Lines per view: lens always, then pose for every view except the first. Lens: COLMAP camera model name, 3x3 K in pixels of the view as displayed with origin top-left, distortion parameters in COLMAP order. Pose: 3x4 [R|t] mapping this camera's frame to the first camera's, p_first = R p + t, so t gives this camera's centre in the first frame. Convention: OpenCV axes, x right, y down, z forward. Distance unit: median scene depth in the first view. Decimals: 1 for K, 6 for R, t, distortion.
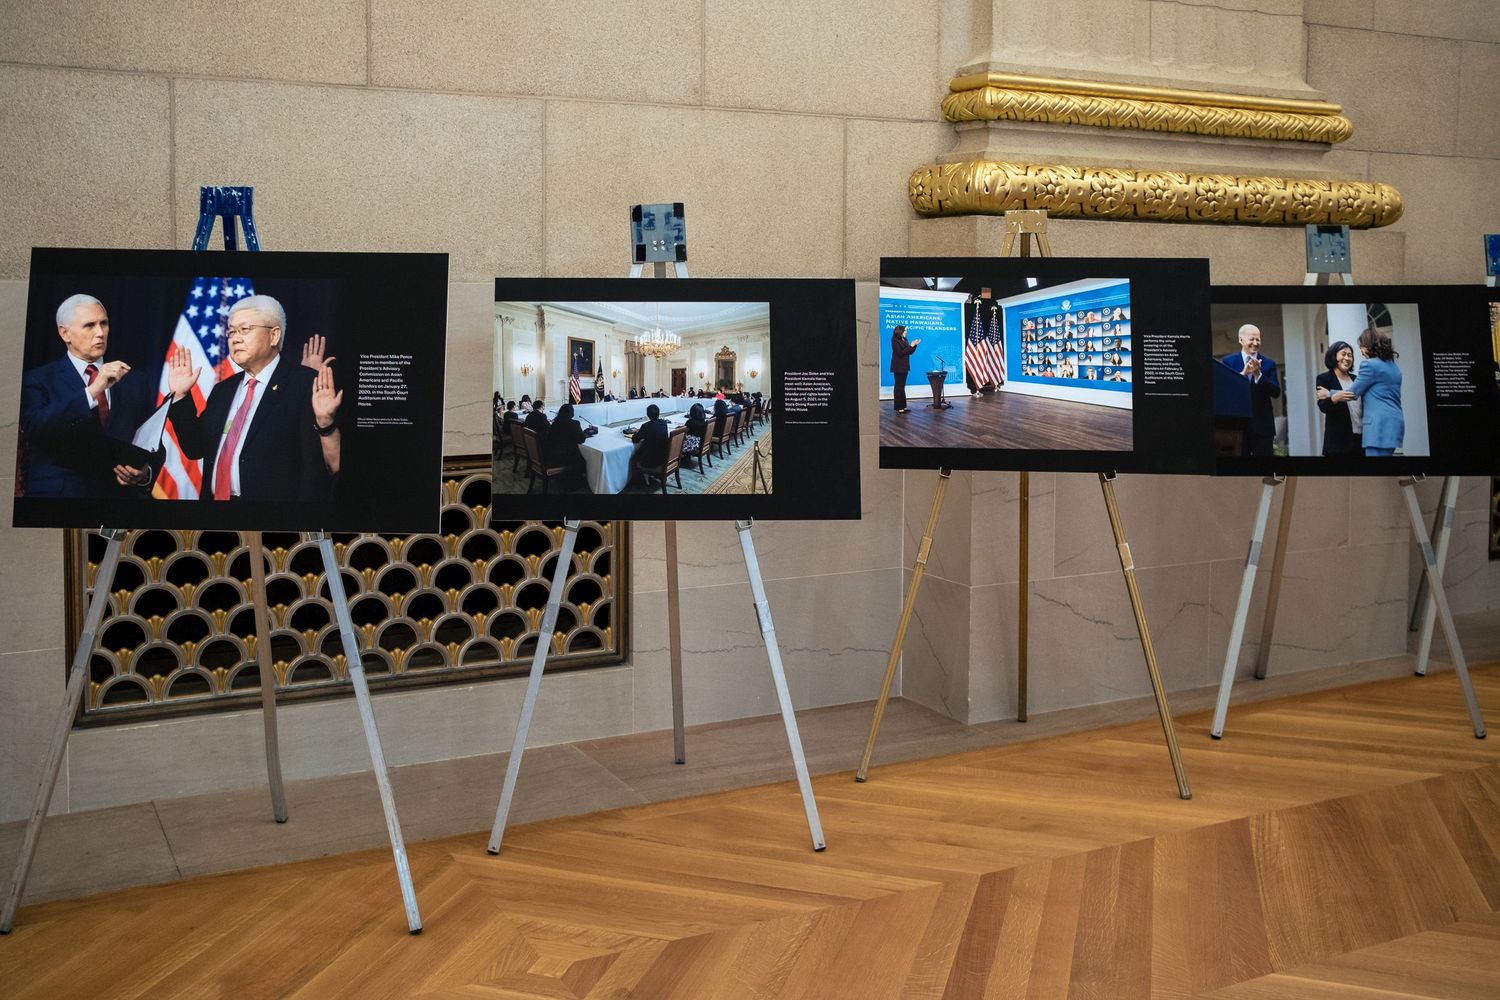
lens RADIAL K [[1500.7, 0, 638.0], [0, 1500.7, 383.2], [0, 0, 1]] dist [-0.052327, 0.070732]
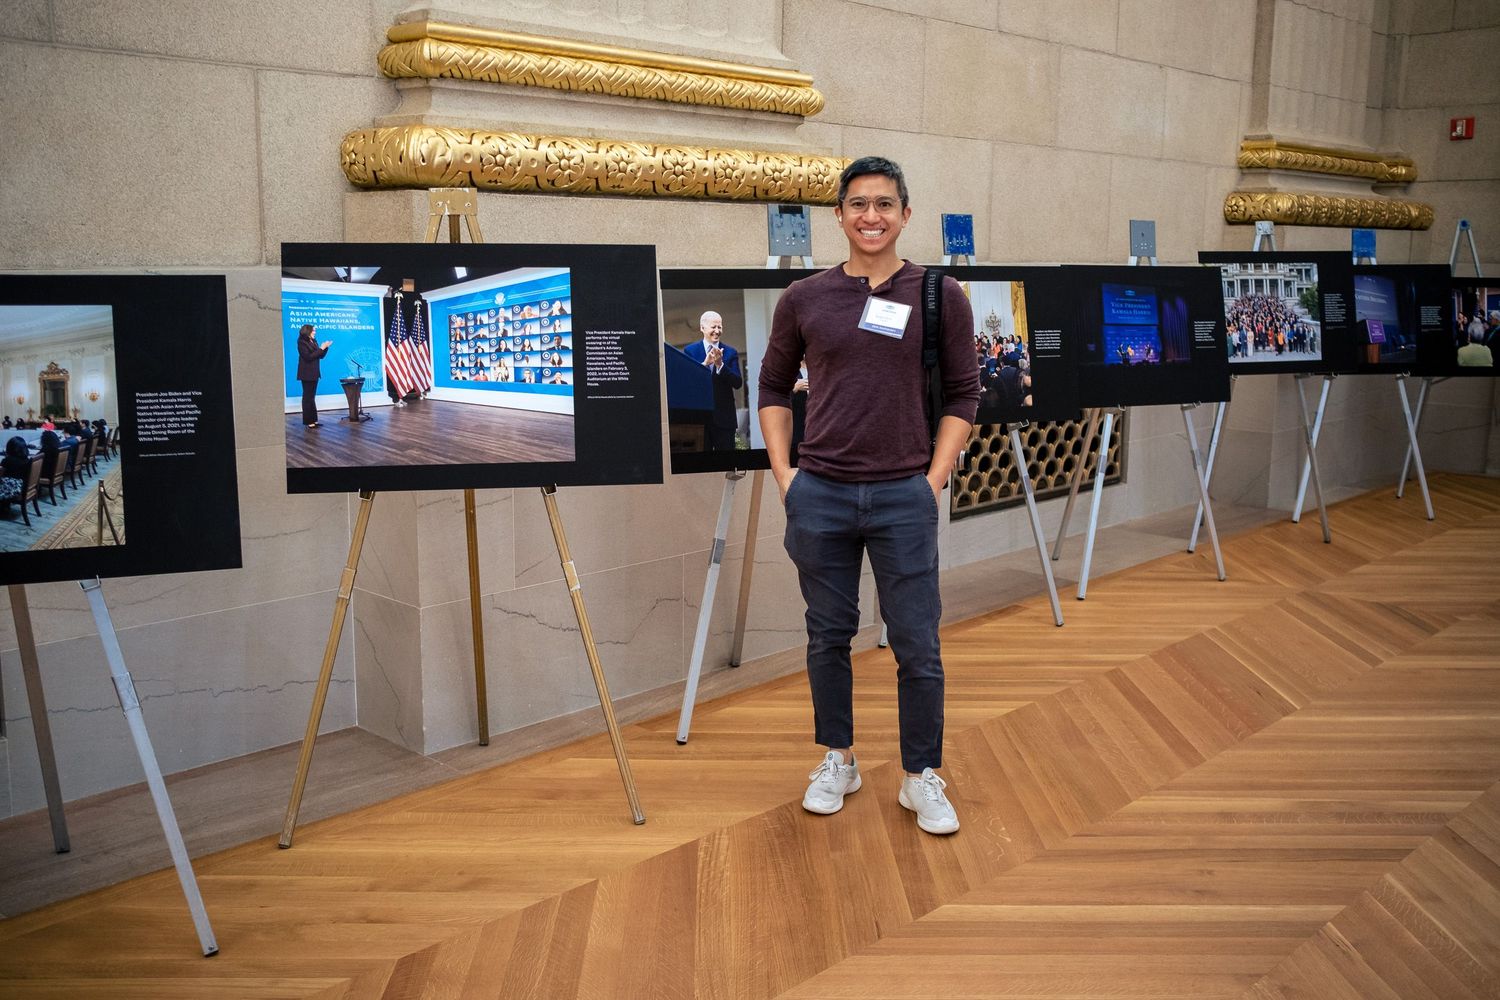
lens RADIAL K [[1426.2, 0, 742.6], [0, 1426.2, 527.9], [0, 0, 1]] dist [-0.092552, 0.215909]
pose [[0.939390, -0.059962, 0.337565, 0.128885], [0.011059, 0.989375, 0.144967, -0.037883], [-0.342671, -0.132448, 0.930072, 0.149978]]
